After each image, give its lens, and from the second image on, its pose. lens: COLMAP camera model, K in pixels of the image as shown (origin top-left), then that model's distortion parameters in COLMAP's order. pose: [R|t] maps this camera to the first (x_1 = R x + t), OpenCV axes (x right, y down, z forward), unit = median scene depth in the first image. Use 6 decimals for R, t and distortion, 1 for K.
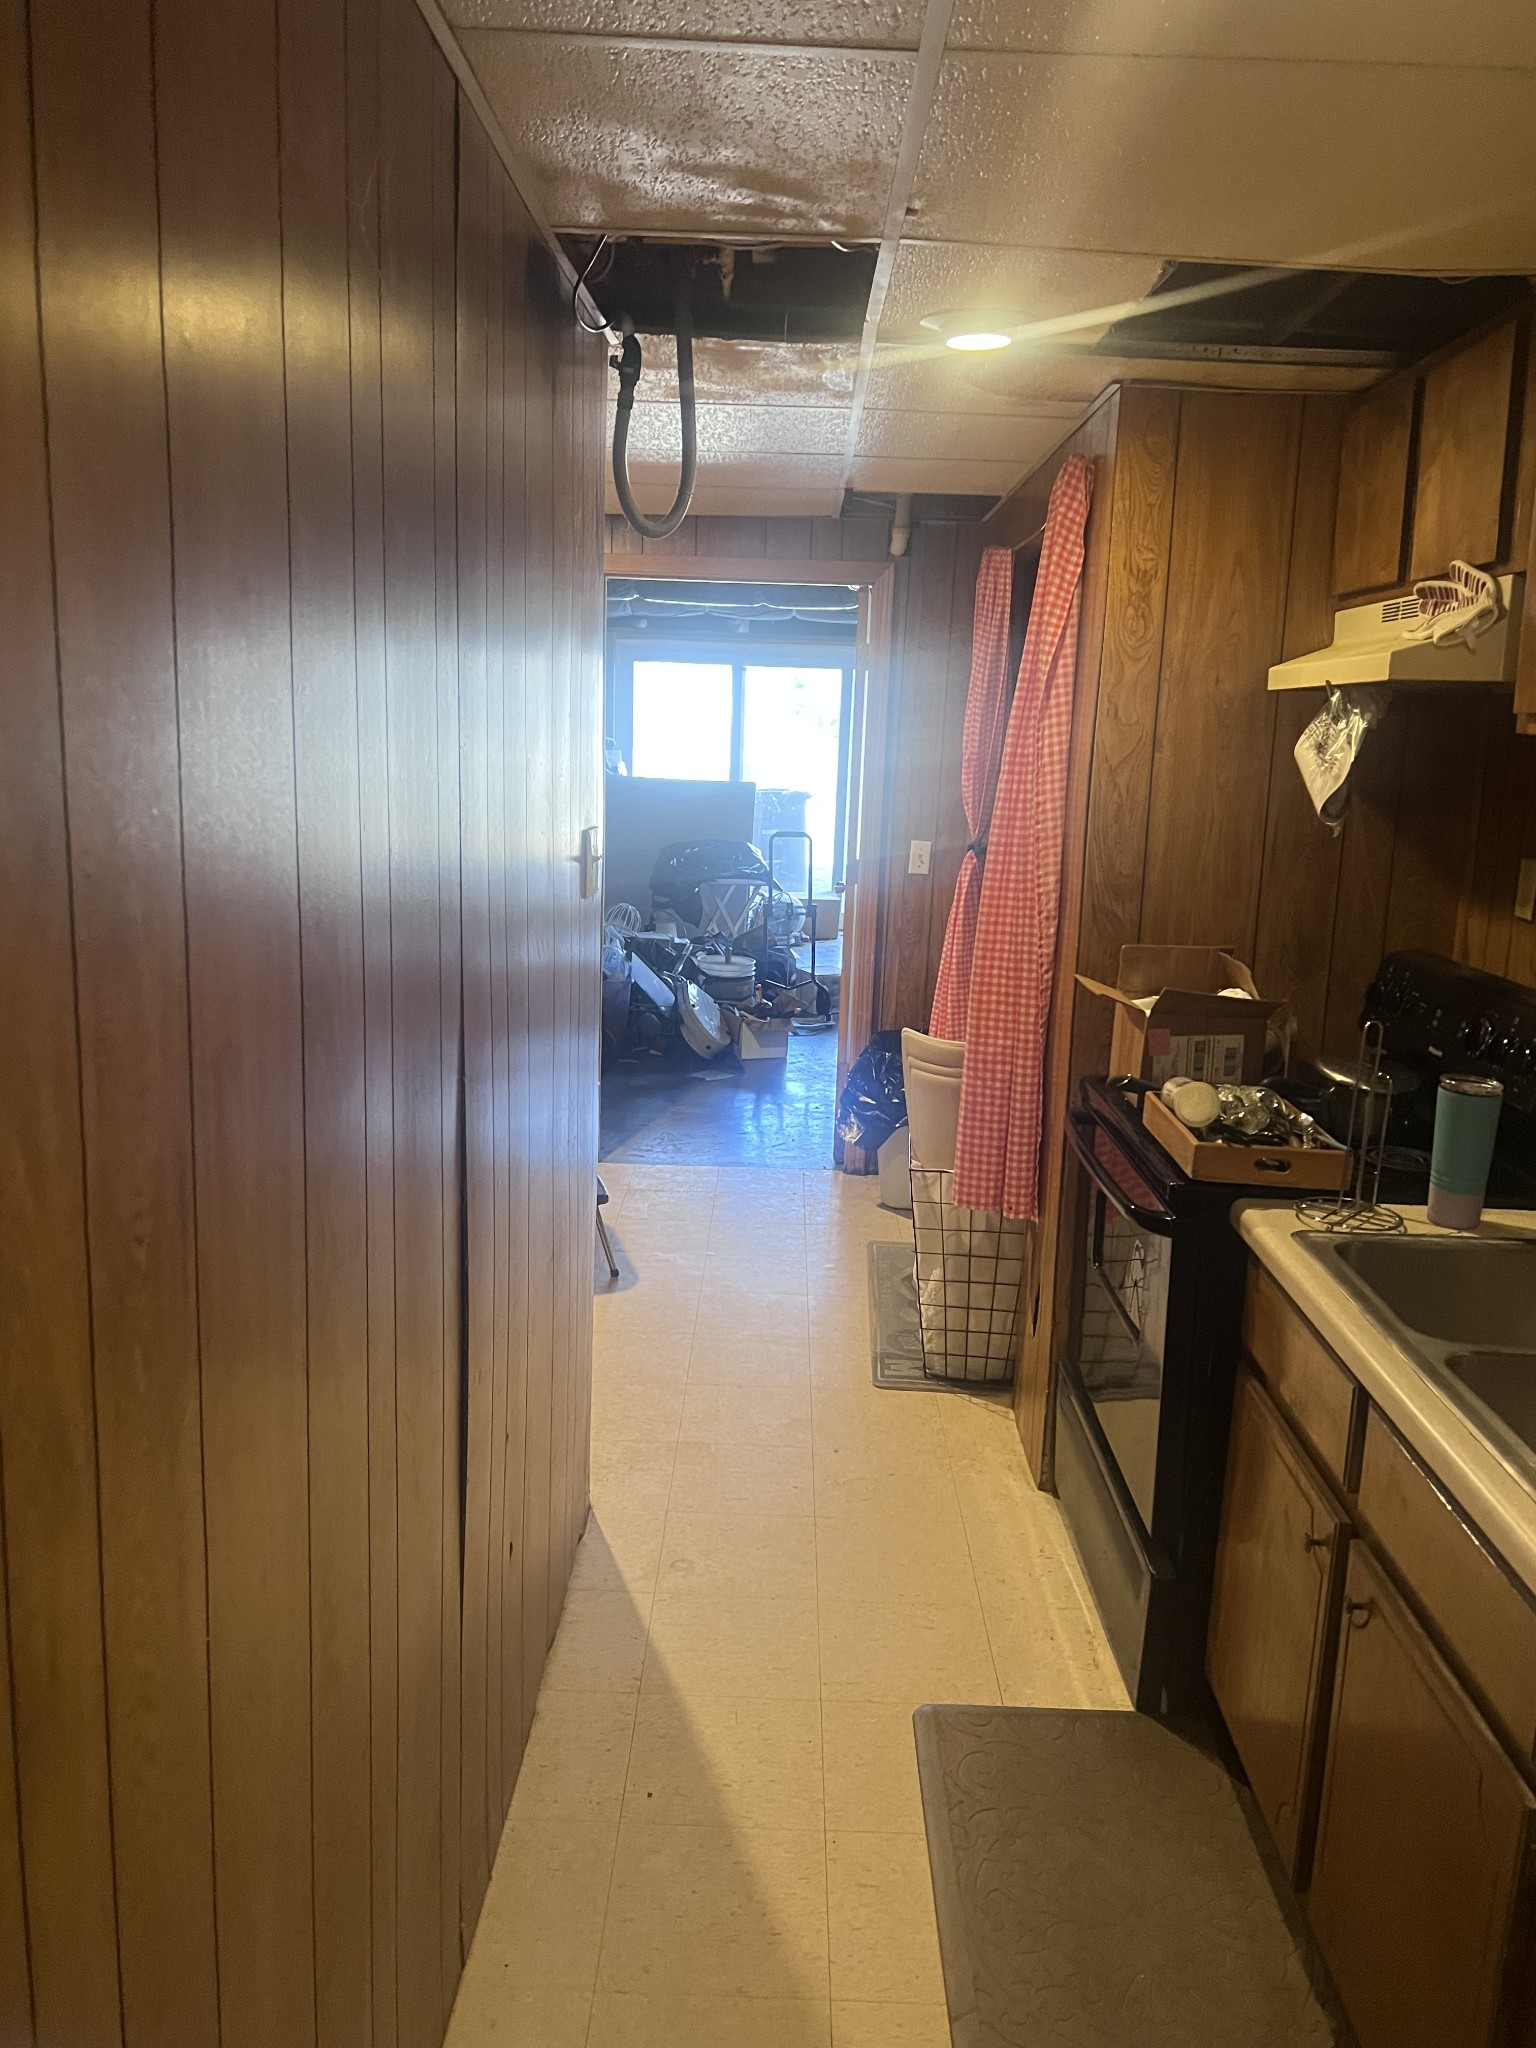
lens RADIAL K [[1617.8, 0, 768.0], [0, 1617.8, 1024.0], [0, 0, 1]] dist [0.007475, -0.001738]
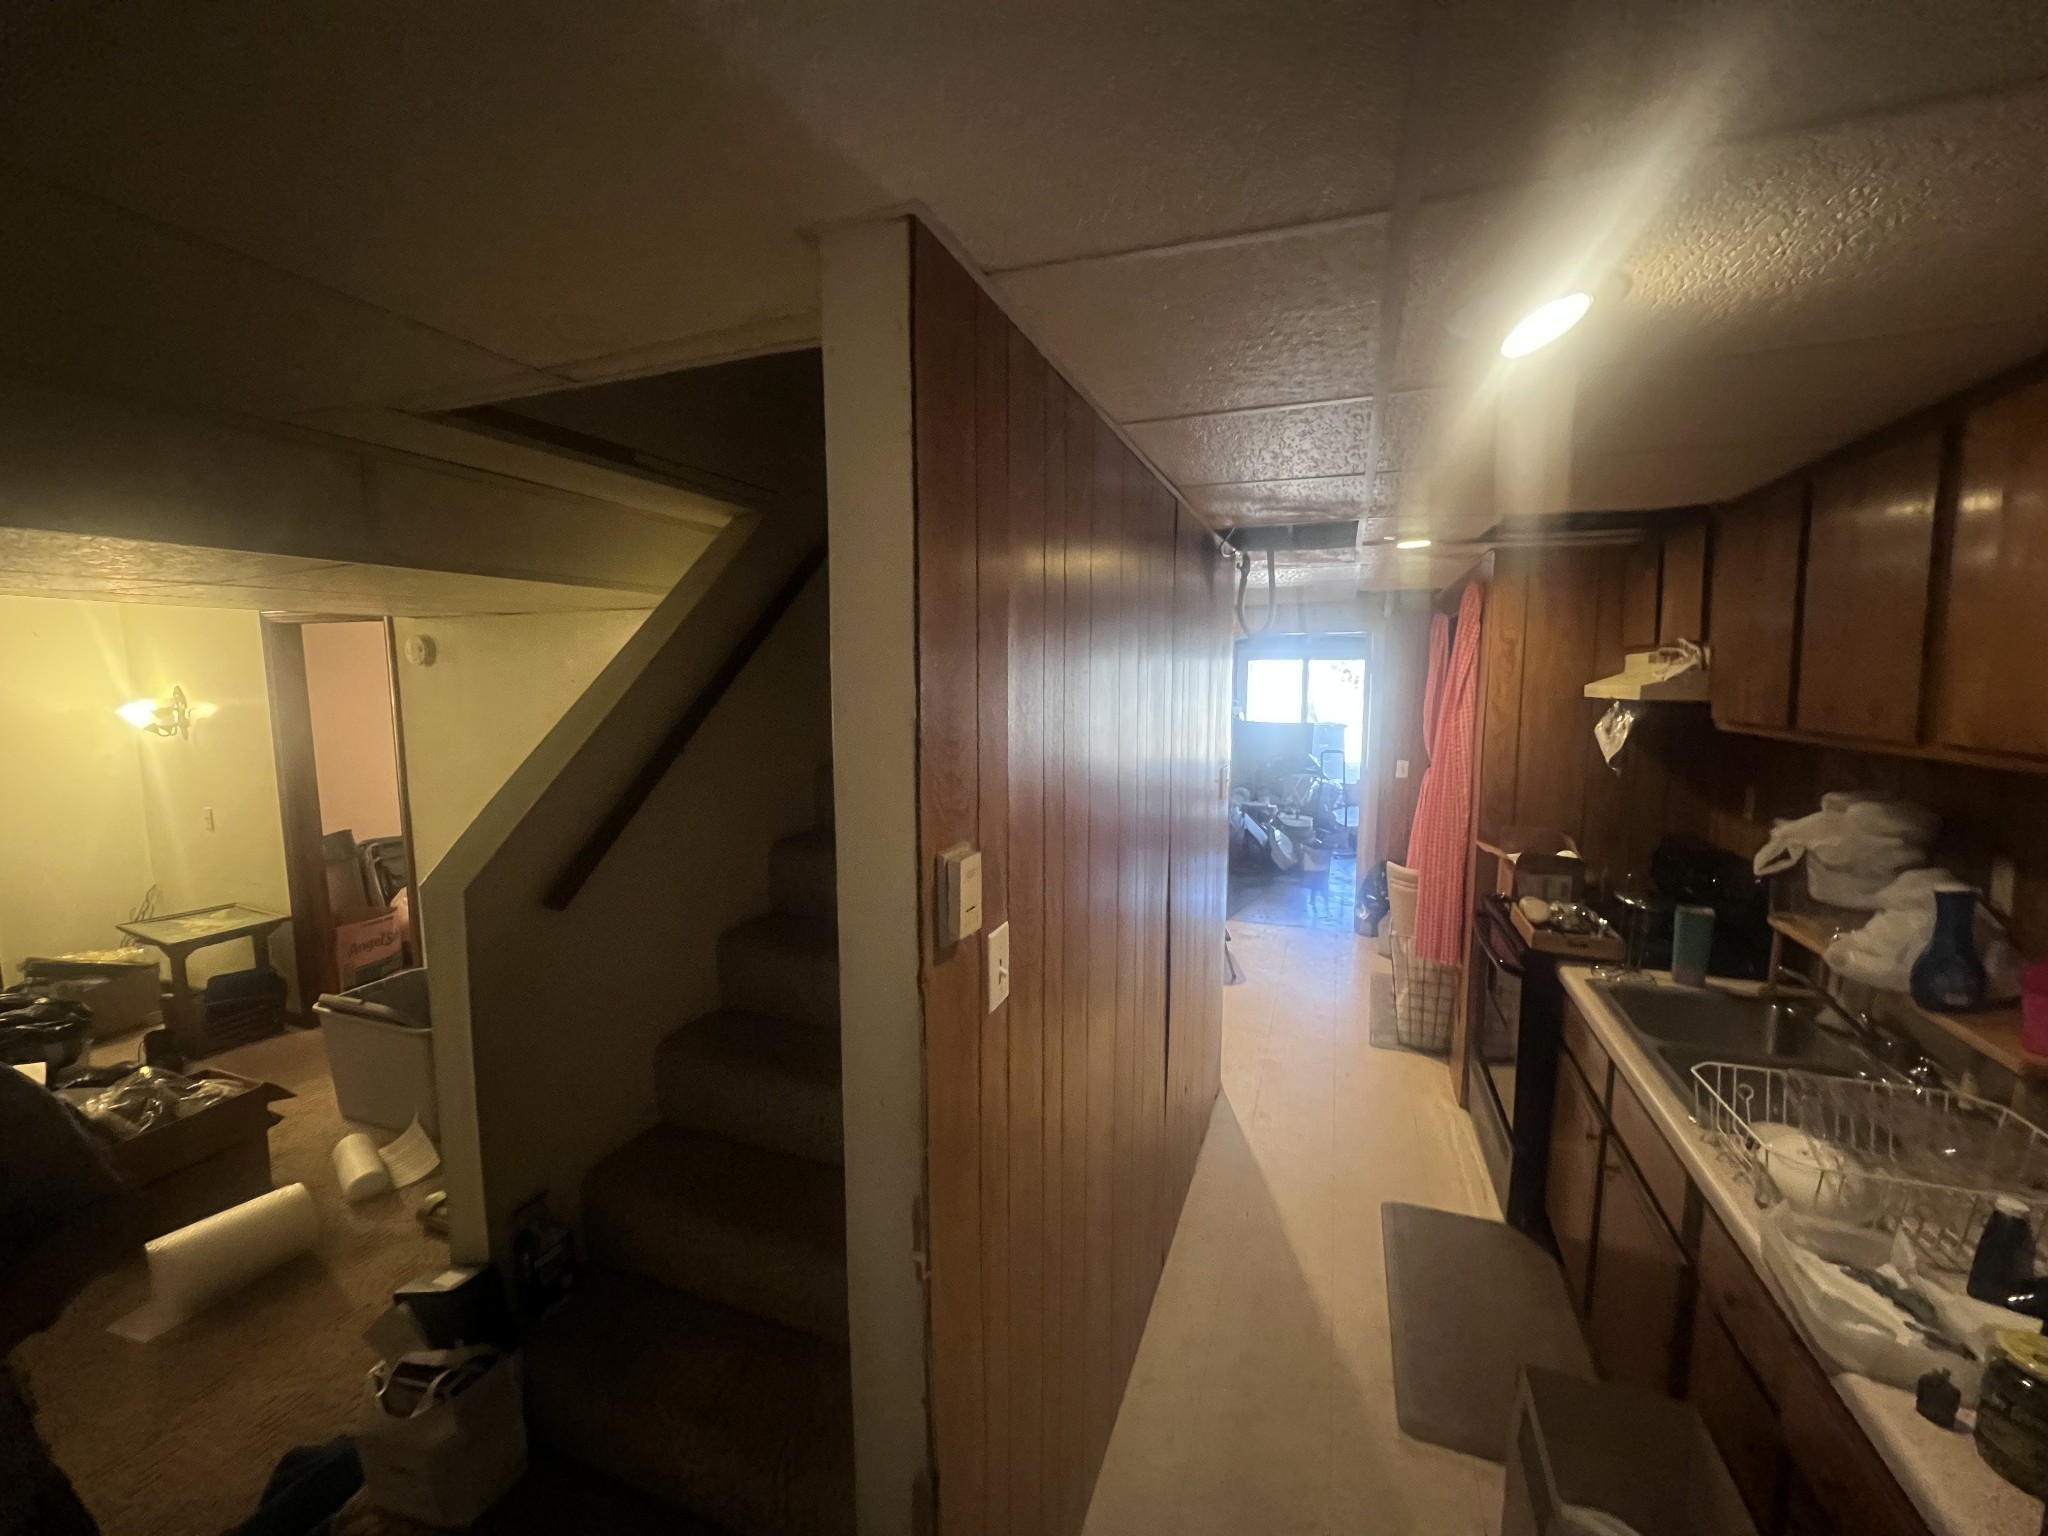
lens RADIAL K [[834.6, 0, 1024.0], [0, 834.6, 768.0], [0, 0, 1]] dist [0.006525, -0.000044]
pose [[0.941548, 0.002181, -0.336872, 0.016073], [-0.032958, 0.995778, -0.085669, -0.013970], [0.335263, 0.091764, 0.937645, -0.159053]]
